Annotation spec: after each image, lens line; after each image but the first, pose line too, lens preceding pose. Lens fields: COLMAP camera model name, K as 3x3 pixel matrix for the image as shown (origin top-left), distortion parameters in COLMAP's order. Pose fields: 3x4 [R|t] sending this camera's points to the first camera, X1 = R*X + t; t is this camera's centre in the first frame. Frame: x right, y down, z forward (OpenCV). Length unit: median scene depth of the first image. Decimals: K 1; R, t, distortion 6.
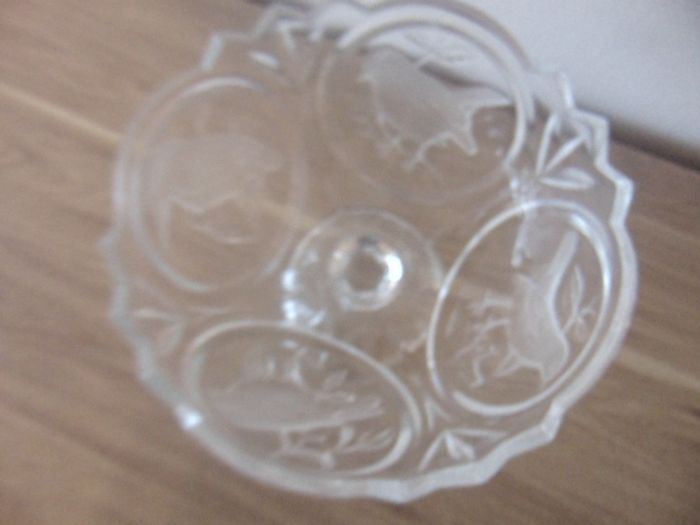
lens RADIAL K [[500.5, 0, 349.7], [0, 500.5, 266.6], [0, 0, 1]] dist [-0.008418, 0.017553]
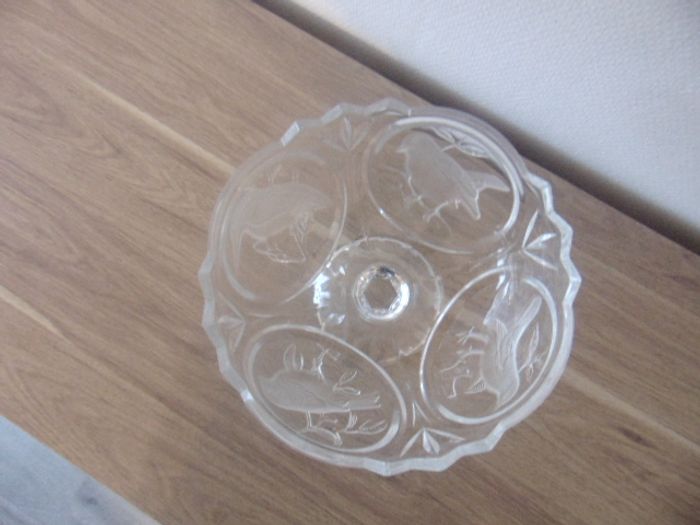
lens RADIAL K [[500.5, 0, 352.4], [0, 500.5, 261.8], [0, 0, 1]] dist [-0.008418, 0.017553]
pose [[0.991215, 0.131391, -0.015114, -0.040569], [-0.129716, 0.988094, 0.082722, -0.200836], [0.025803, -0.080035, 0.996458, -0.324726]]
